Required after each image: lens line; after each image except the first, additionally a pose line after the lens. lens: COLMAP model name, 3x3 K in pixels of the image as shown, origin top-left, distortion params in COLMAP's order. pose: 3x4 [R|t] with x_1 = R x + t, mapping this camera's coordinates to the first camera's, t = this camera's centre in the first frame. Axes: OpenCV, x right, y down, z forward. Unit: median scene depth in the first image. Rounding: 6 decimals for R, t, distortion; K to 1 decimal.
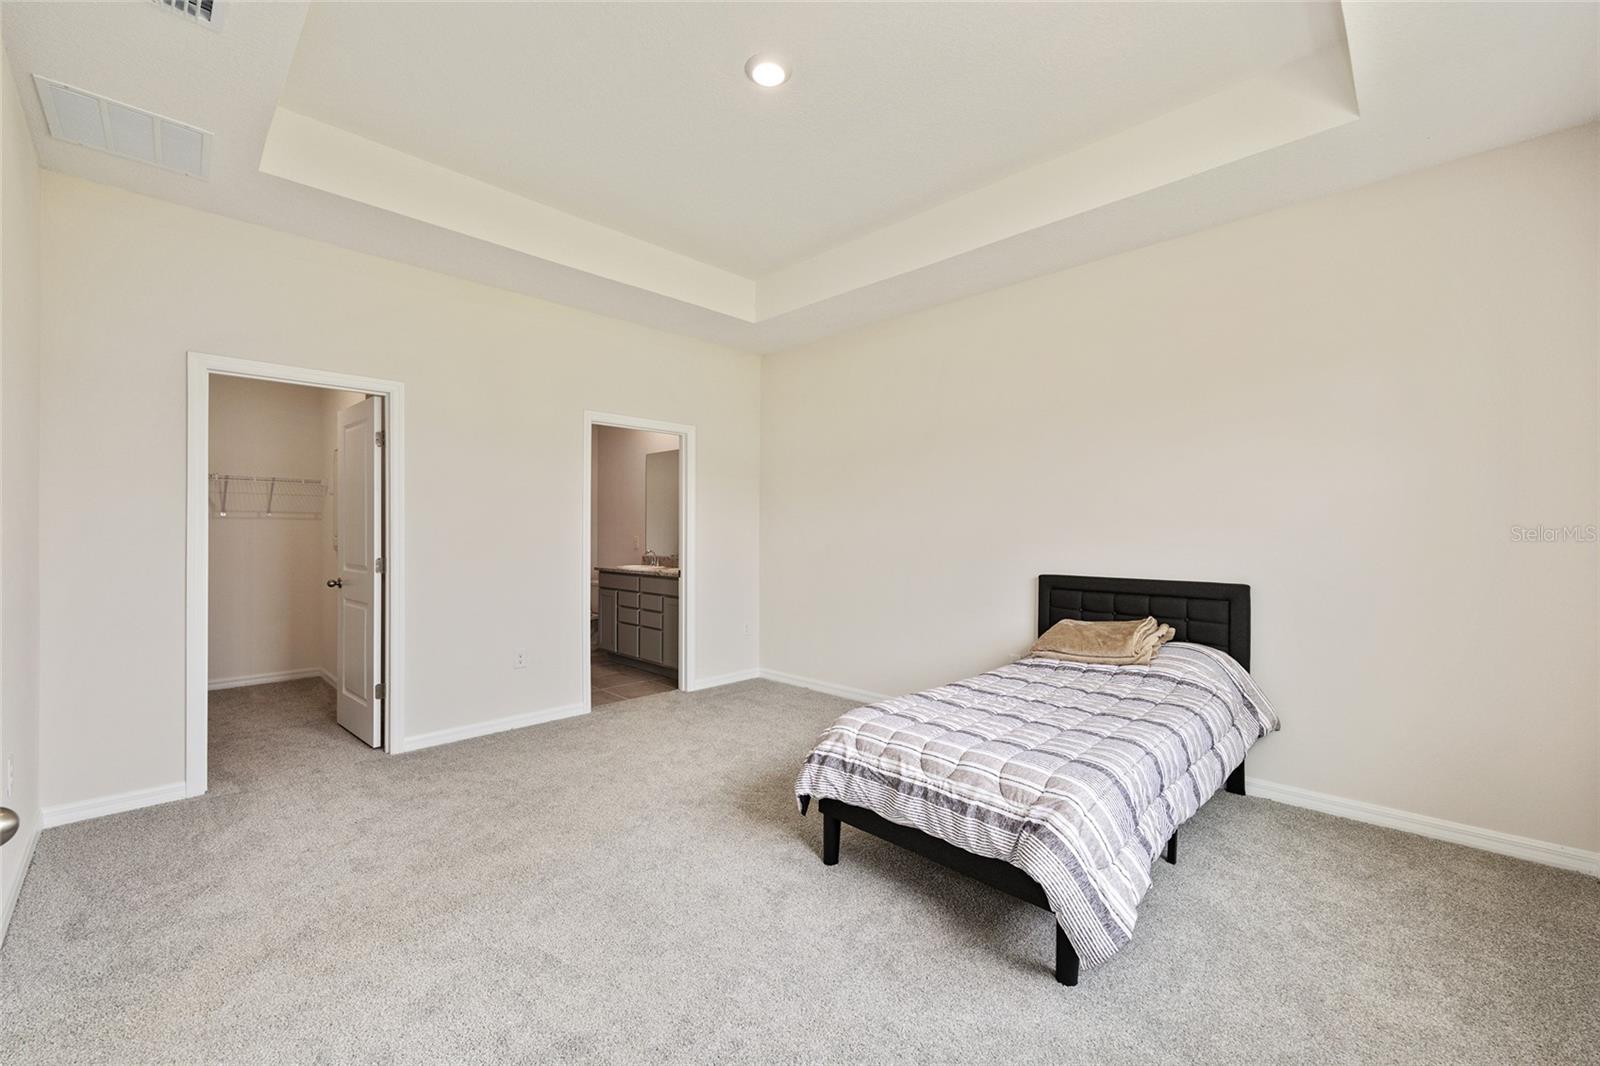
lens RADIAL K [[641.4, 0, 804.5], [0, 641.4, 529.6], [0, 0, 1]] dist [-0.003084, 0.001066]
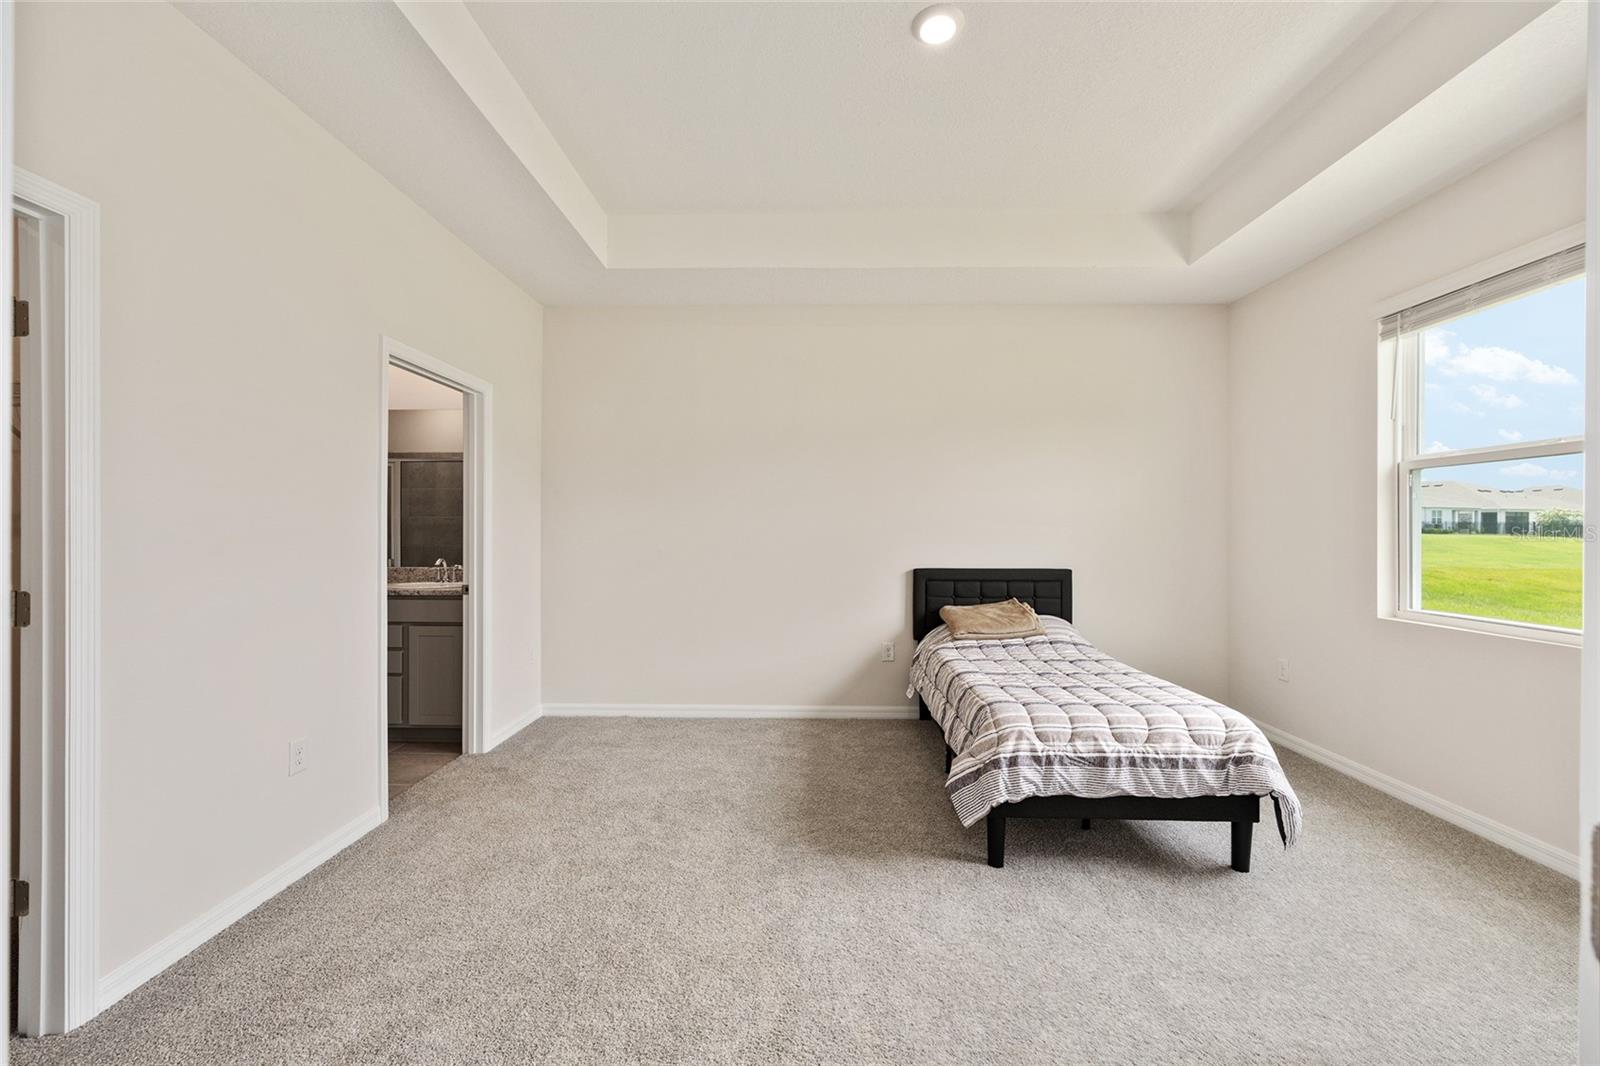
lens RADIAL K [[641.4, 0, 804.5], [0, 641.4, 529.6], [0, 0, 1]] dist [-0.003084, 0.001066]
pose [[0.727093, 0.001240, 0.686537, -0.647828], [-0.003601, 0.999992, 0.002007, -0.000023], [-0.686529, -0.003931, 0.727092, 0.366945]]
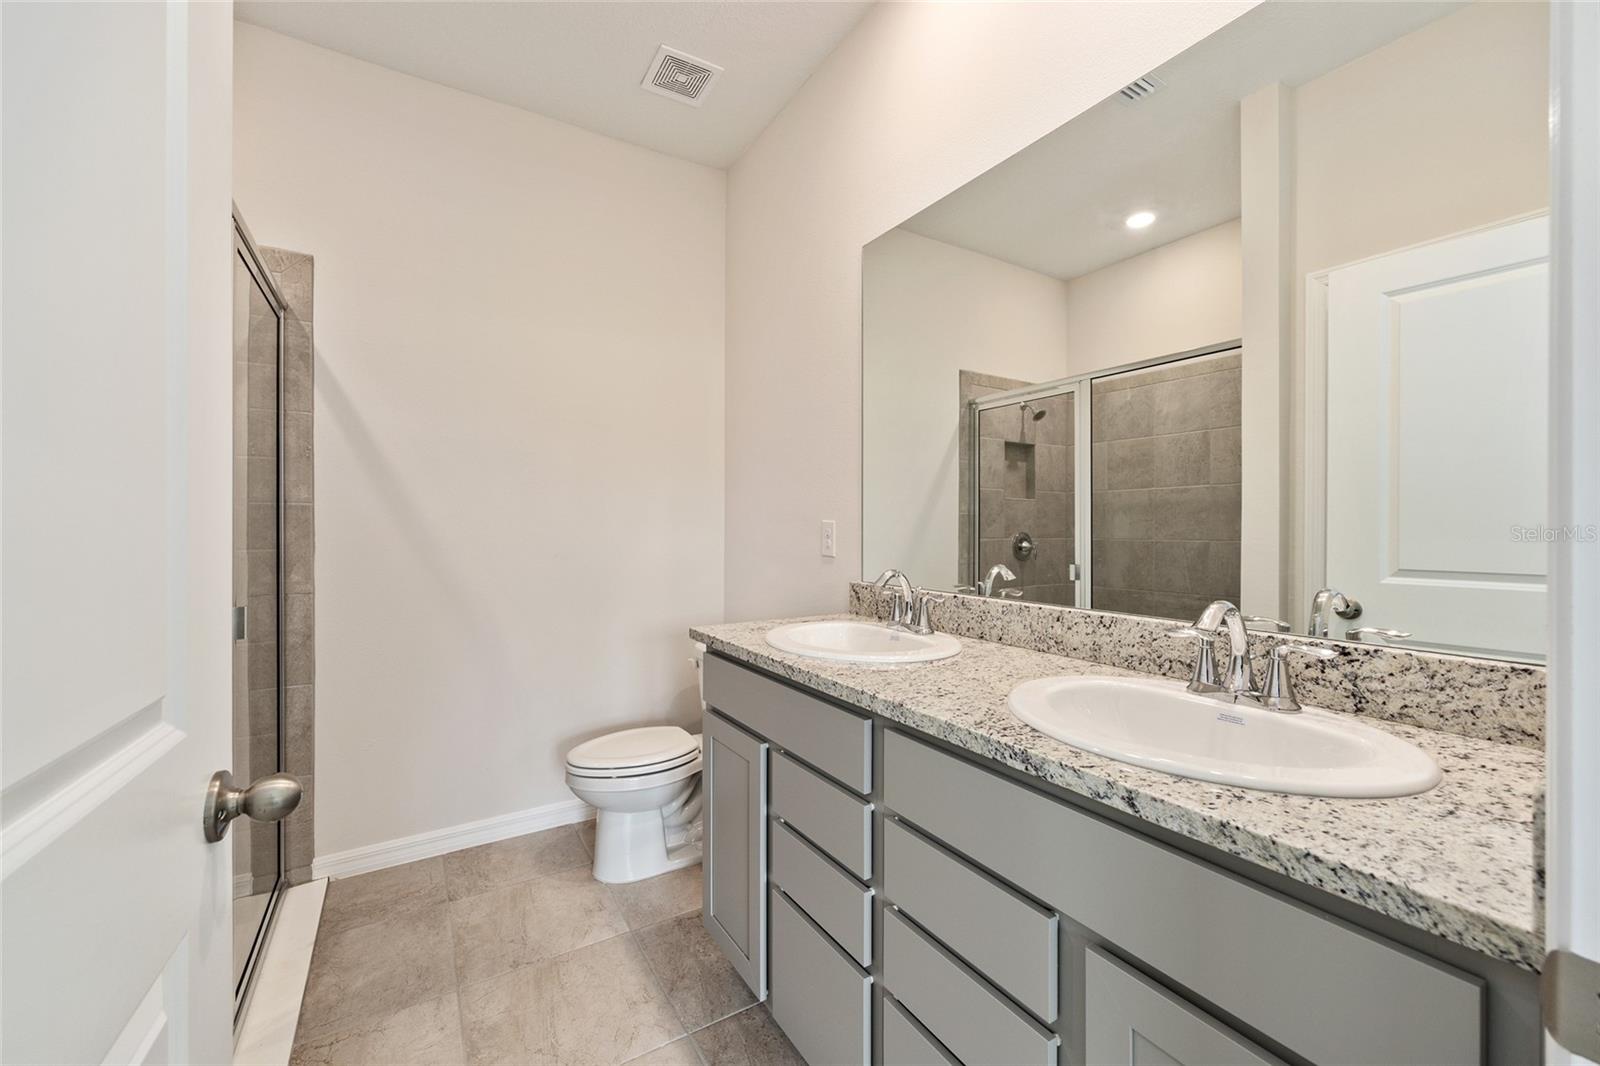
lens RADIAL K [[641.4, 0, 804.5], [0, 641.4, 529.6], [0, 0, 1]] dist [-0.003084, 0.001066]
pose [[0.970629, 0.002262, -0.240569, -0.415371], [0.000917, 0.999914, 0.013102, 0.022996], [0.240578, -0.012937, 0.970544, 1.450379]]
